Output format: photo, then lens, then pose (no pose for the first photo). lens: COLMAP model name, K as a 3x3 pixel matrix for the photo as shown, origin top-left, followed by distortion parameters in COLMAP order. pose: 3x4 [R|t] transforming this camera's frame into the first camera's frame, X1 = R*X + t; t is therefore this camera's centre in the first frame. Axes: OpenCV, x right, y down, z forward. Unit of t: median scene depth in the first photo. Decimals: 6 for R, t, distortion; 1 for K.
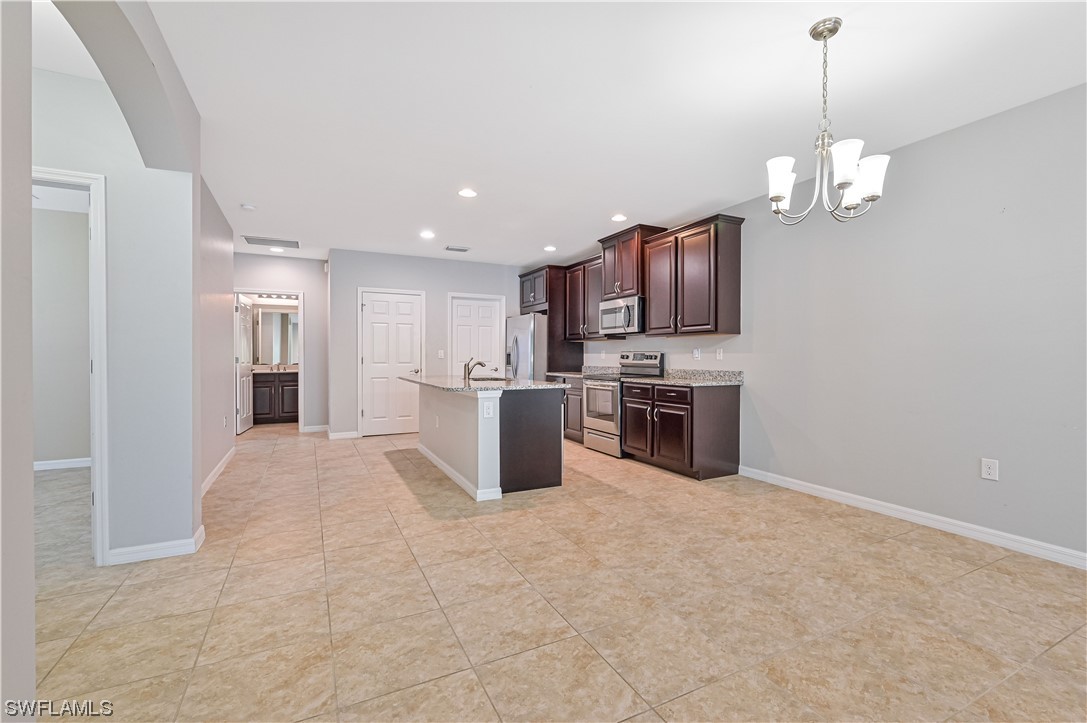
lens RADIAL K [[471.9, 0, 547.0], [0, 471.9, 365.0], [0, 0, 1]] dist [0.002666, -0.000600]
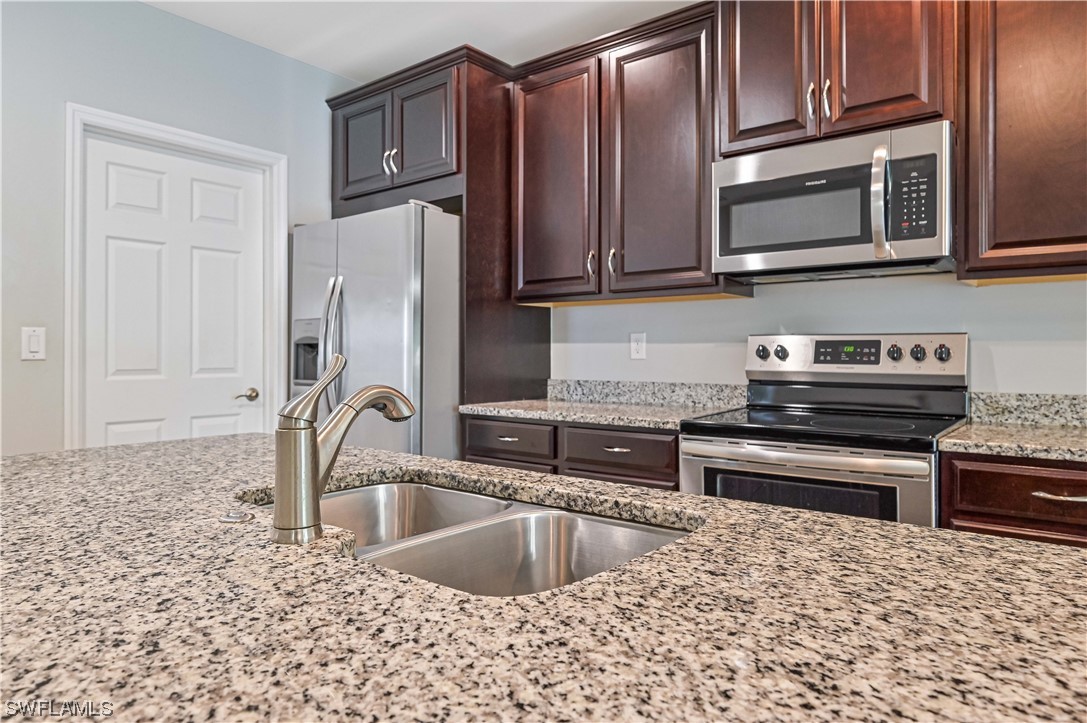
lens RADIAL K [[688.9, 0, 546.5], [0, 688.9, 350.9], [0, 0, 1]] dist [-0.000480, 0.002015]
pose [[0.910528, -0.000273, 0.413448, -0.259408], [0.009006, 0.999776, -0.019174, -0.018599], [-0.413350, 0.021182, 0.910326, 1.129373]]
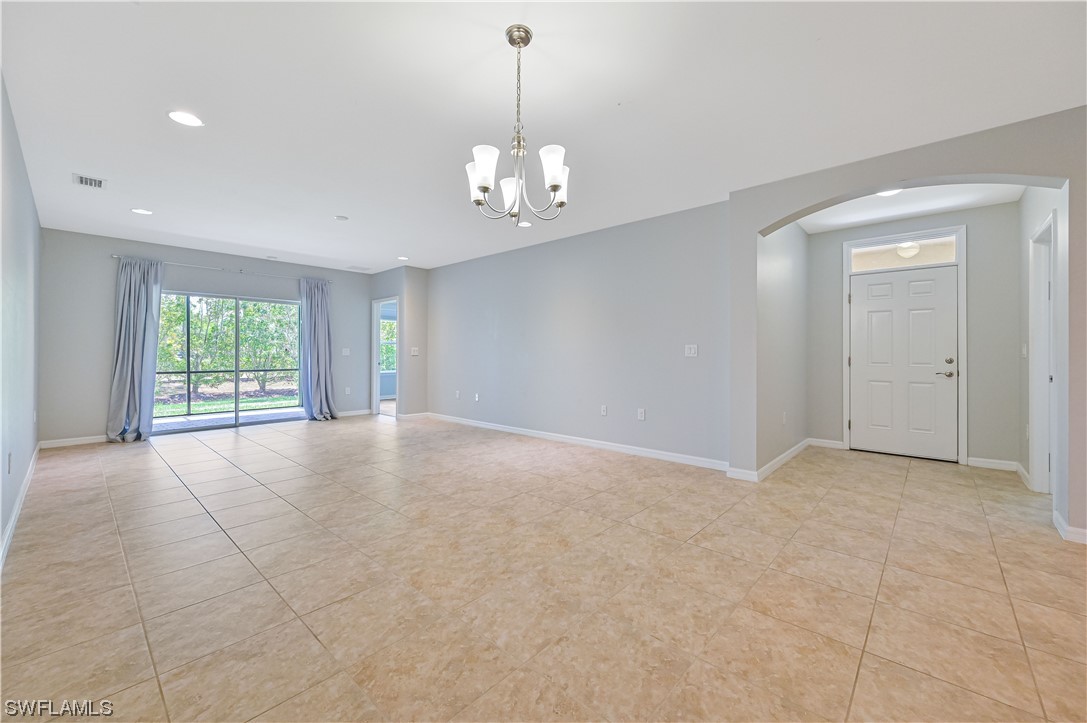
lens RADIAL K [[429.8, 0, 546.4], [0, 429.8, 347.0], [0, 0, 1]] dist [0.000790, -0.000337]
pose [[-0.934791, -0.007706, -0.355115, 0.526117], [-0.008154, 0.999967, -0.000236, -0.016572], [0.355105, 0.002675, -0.934823, 1.159168]]
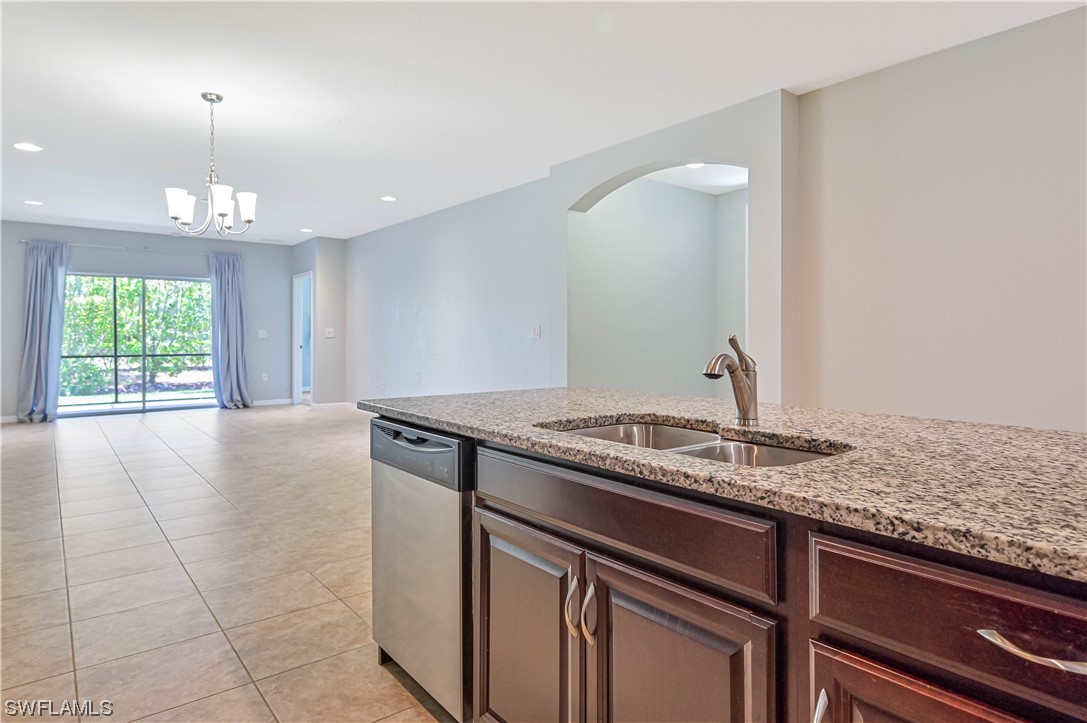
lens RADIAL K [[624.8, 0, 550.4], [0, 624.8, 329.9], [0, 0, 1]] dist [-0.002456, 0.000508]
pose [[-0.978161, -0.002643, -0.207831, 0.000033], [-0.004492, 0.999954, 0.008423, -0.031032], [0.207799, 0.009172, -0.978129, 1.820553]]
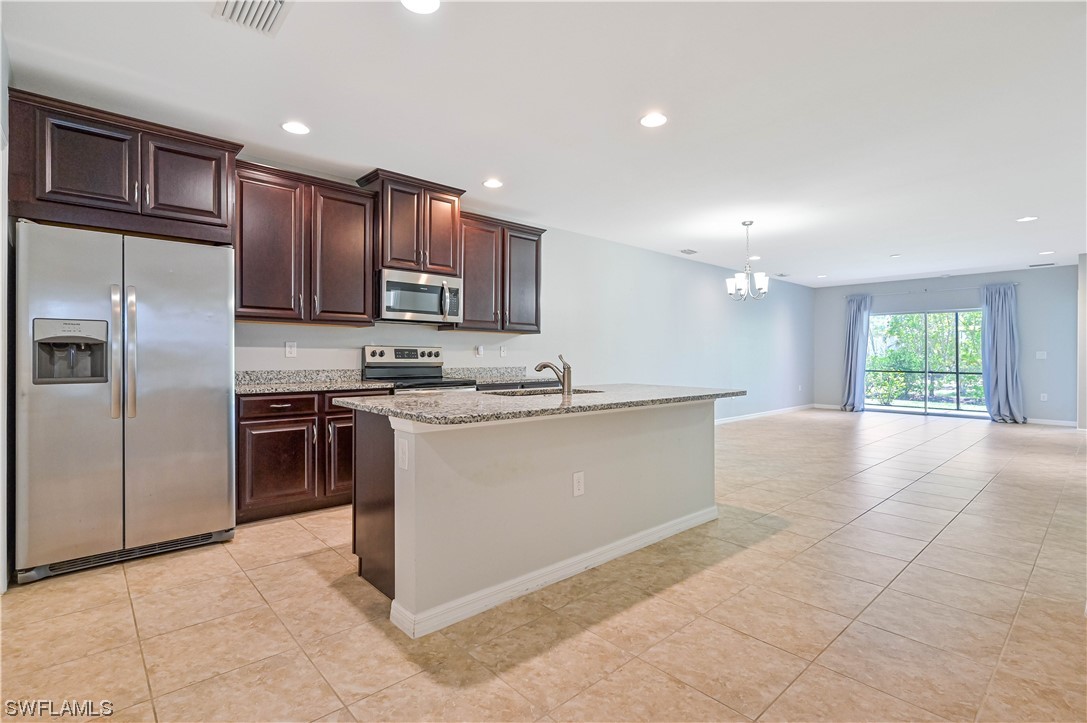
lens RADIAL K [[511.9, 0, 546.2], [0, 511.9, 361.6], [0, 0, 1]] dist [-0.000027, -0.000122]
pose [[-0.263007, -0.012672, 0.964711, -1.045095], [0.013725, 0.999763, 0.016874, -0.025669], [-0.964696, 0.017679, -0.262771, 1.651920]]
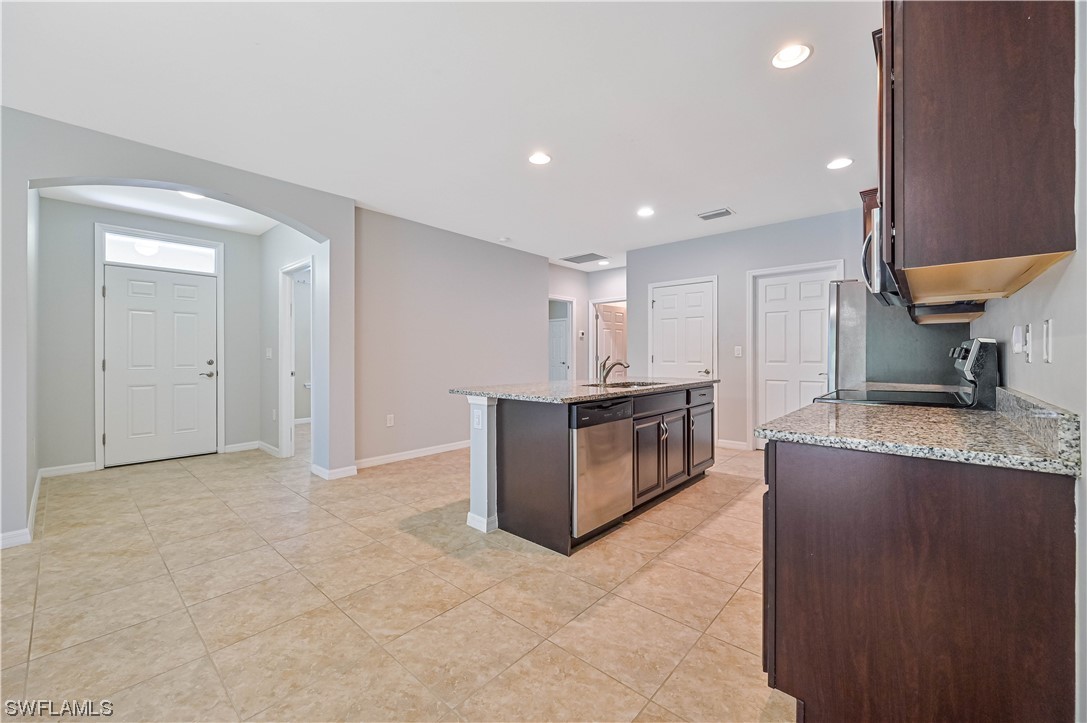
lens RADIAL K [[429.8, 0, 543.0], [0, 429.8, 354.8], [0, 0, 1]] dist [0.000790, -0.000337]
pose [[0.360908, -0.003676, -0.932594, 0.663581], [-0.013197, 0.999872, -0.009049, -0.012615], [0.932508, 0.015573, 0.360814, 0.894970]]
